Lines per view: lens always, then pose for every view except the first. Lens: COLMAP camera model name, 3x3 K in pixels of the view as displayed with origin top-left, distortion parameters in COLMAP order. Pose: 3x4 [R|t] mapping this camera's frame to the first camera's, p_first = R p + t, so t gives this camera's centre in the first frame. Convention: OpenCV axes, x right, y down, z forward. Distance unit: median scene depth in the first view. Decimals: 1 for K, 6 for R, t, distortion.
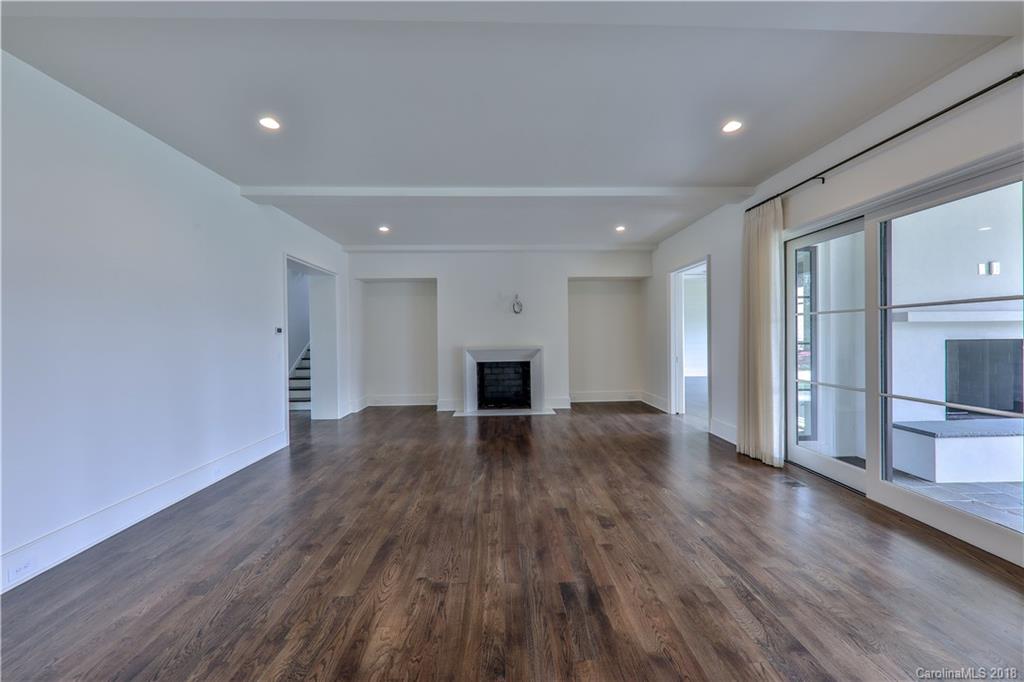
lens RADIAL K [[371.4, 0, 510.8], [0, 371.4, 337.9], [0, 0, 1]] dist [-0.000074, -0.003053]
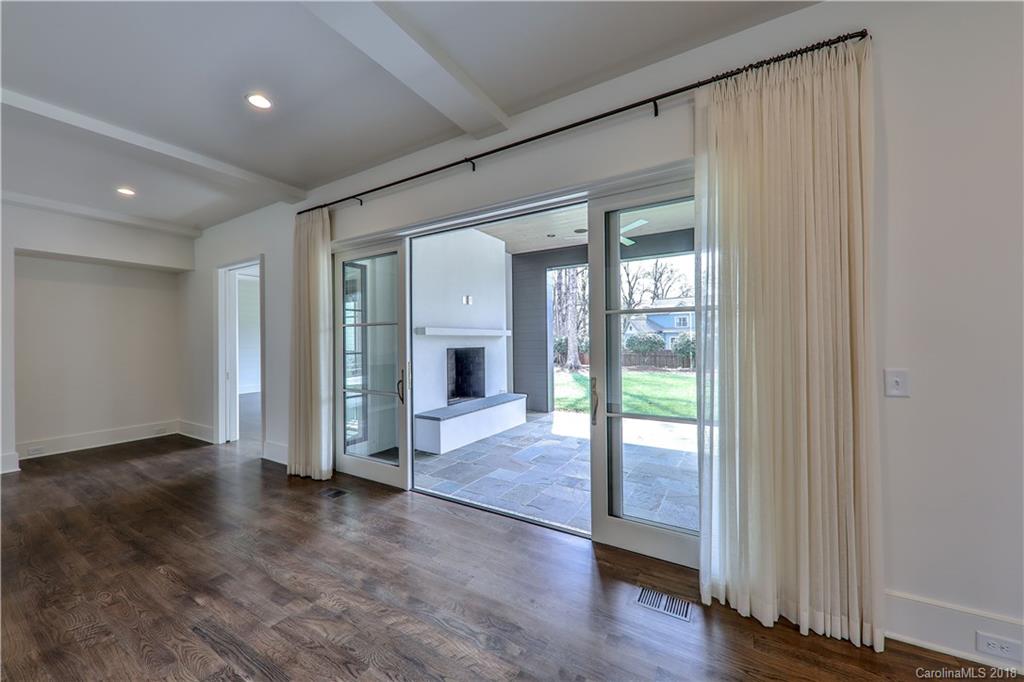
lens RADIAL K [[371.4, 0, 510.8], [0, 371.4, 337.9], [0, 0, 1]] dist [-0.000074, -0.003053]
pose [[0.536415, 0.011897, 0.843870, 0.134907], [0.009764, 0.999746, -0.020301, -0.003002], [-0.843898, 0.019130, 0.536163, 0.046176]]
